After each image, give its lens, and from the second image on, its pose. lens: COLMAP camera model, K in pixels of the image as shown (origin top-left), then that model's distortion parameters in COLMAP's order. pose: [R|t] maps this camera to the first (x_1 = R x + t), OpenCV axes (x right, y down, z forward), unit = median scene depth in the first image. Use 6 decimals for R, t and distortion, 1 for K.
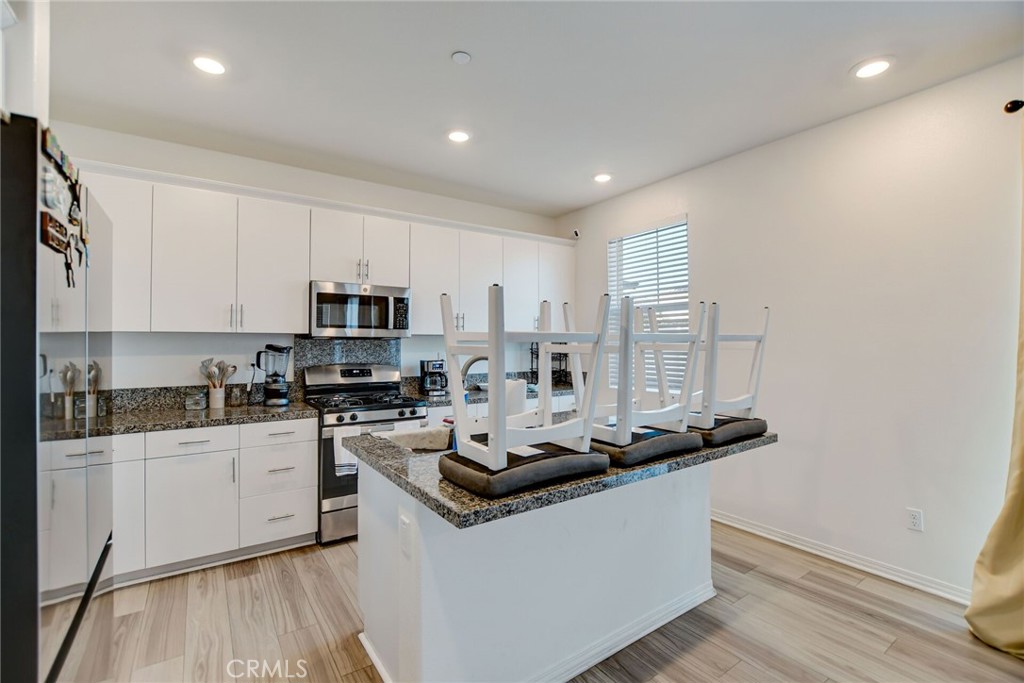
lens RADIAL K [[455.7, 0, 504.1], [0, 455.7, 337.6], [0, 0, 1]] dist [-0.020942, 0.003091]
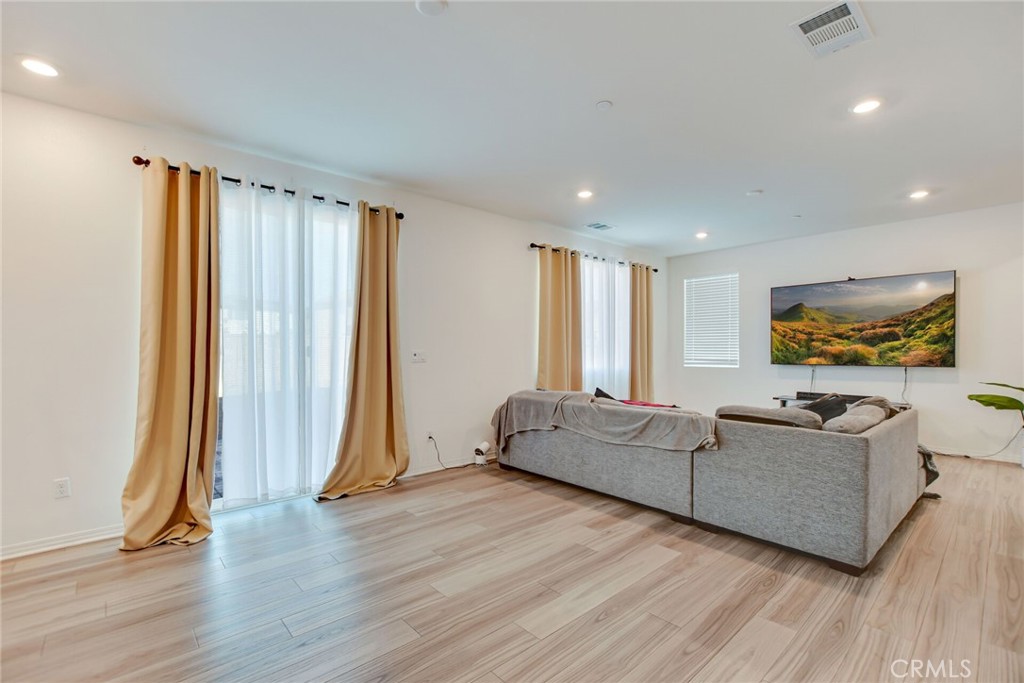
lens RADIAL K [[455.7, 0, 512.5], [0, 455.7, 357.9], [0, 0, 1]] dist [-0.020942, 0.003091]
pose [[-0.127130, -0.023539, 0.991607, -0.276054], [-0.007098, 0.999714, 0.022821, 0.032900], [-0.991861, -0.004138, -0.127261, 0.008491]]
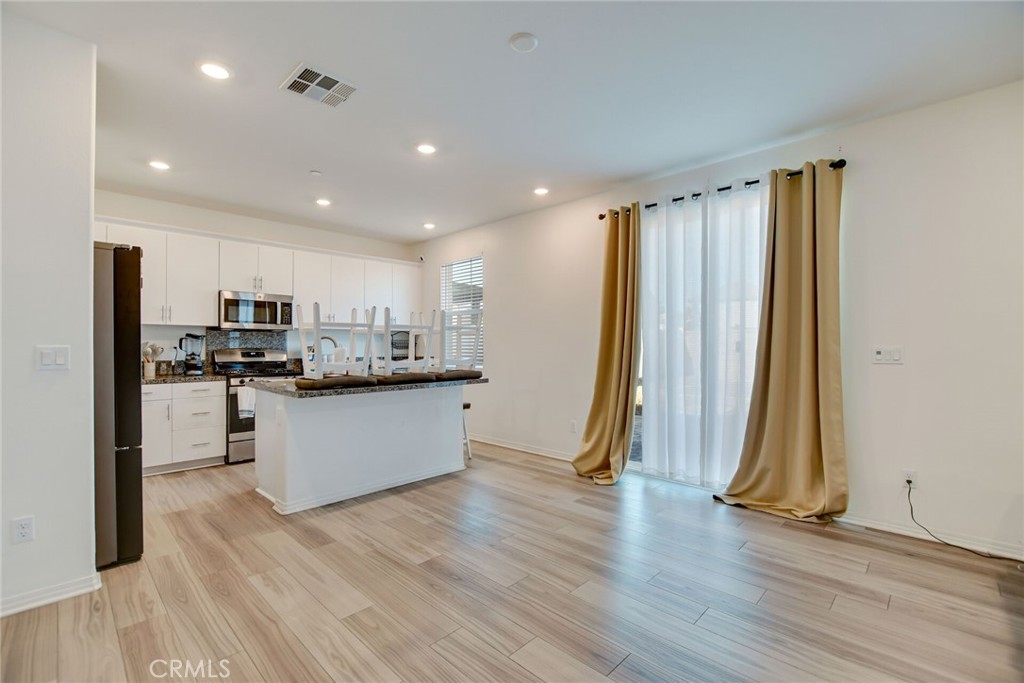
lens RADIAL K [[455.7, 0, 507.8], [0, 455.7, 344.2], [0, 0, 1]] dist [-0.020942, 0.003091]
pose [[0.979659, 0.001800, 0.200663, 0.208348], [-0.004122, 0.999929, 0.011157, 0.031194], [-0.200628, -0.011757, 0.979597, -0.665446]]
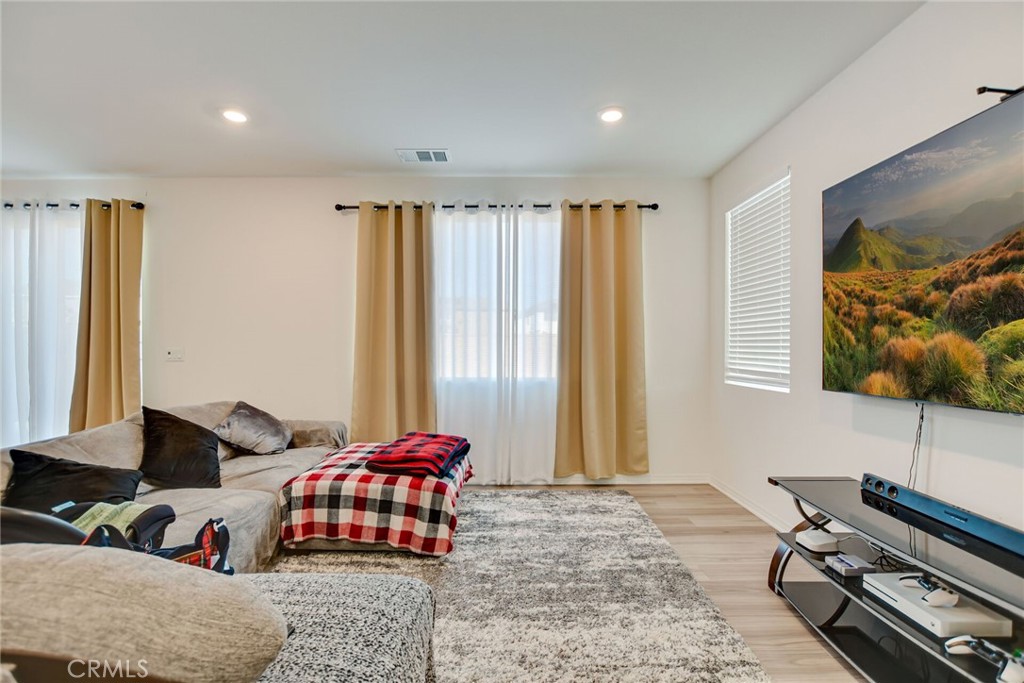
lens RADIAL K [[455.7, 0, 508.7], [0, 455.7, 355.6], [0, 0, 1]] dist [-0.020942, 0.003091]
pose [[0.550233, -0.006376, 0.834987, 0.640885], [-0.008709, 0.999873, 0.013374, 0.037864], [-0.834966, -0.014631, 0.550107, -1.412444]]
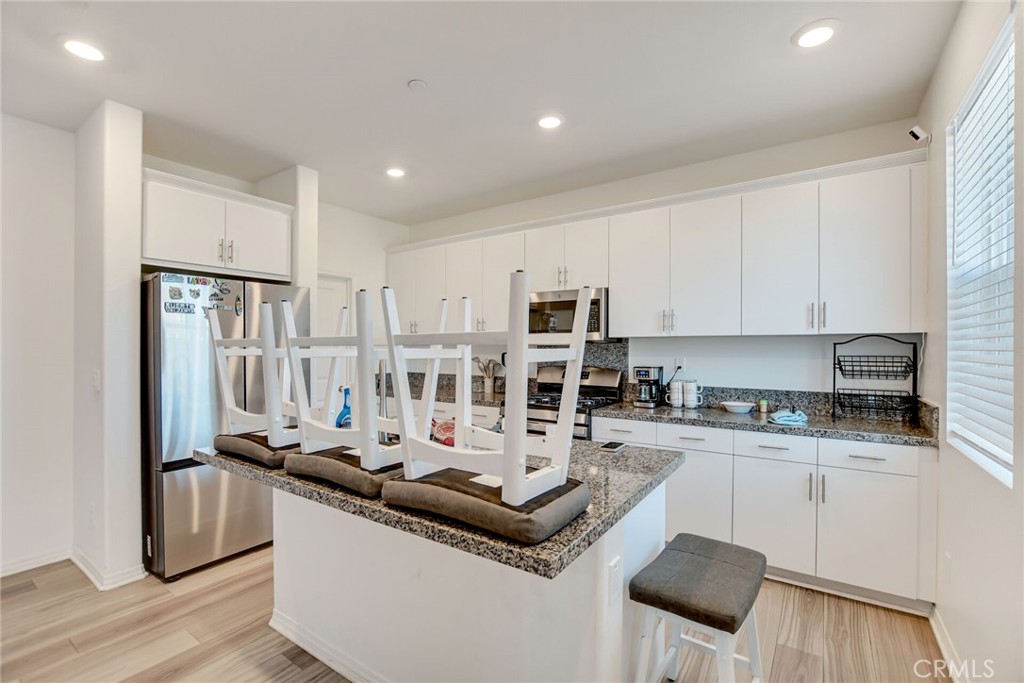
lens RADIAL K [[455.7, 0, 509.8], [0, 455.7, 344.2], [0, 0, 1]] dist [-0.020942, 0.003091]
pose [[0.354925, -0.001214, -0.934894, 0.712655], [0.010437, 0.999942, 0.002664, 0.003439], [0.934836, -0.010703, 0.354918, 0.579104]]
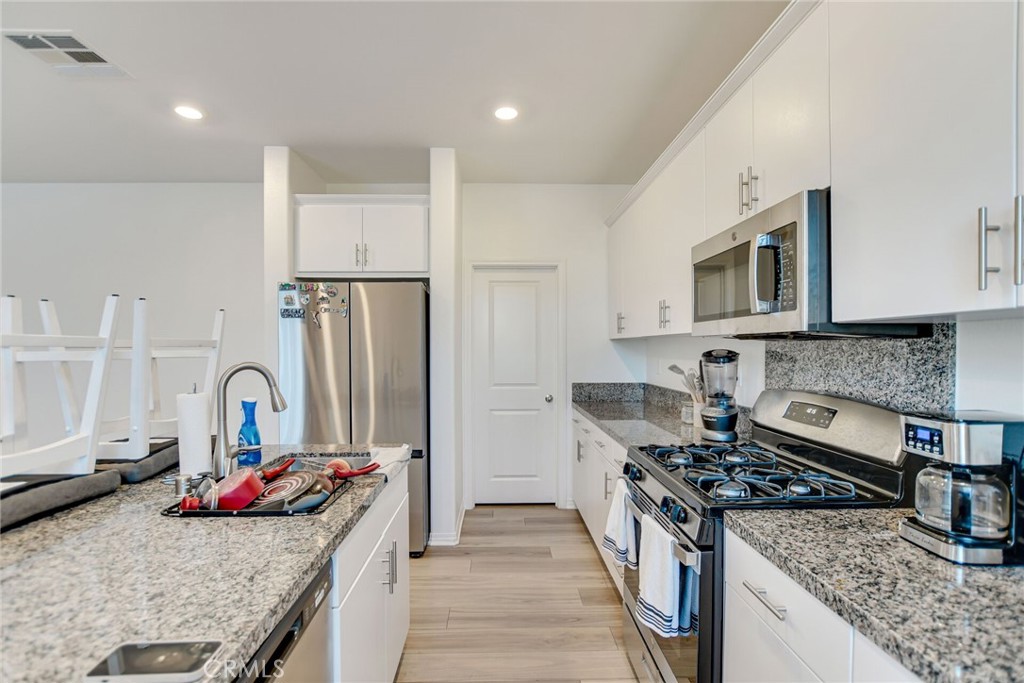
lens RADIAL K [[455.7, 0, 511.4], [0, 455.7, 346.7], [0, 0, 1]] dist [-0.020942, 0.003091]
pose [[-0.535342, 0.001772, -0.844634, 0.237459], [0.013243, 0.999892, -0.006296, 0.012504], [0.844532, -0.014556, -0.535308, 1.194709]]
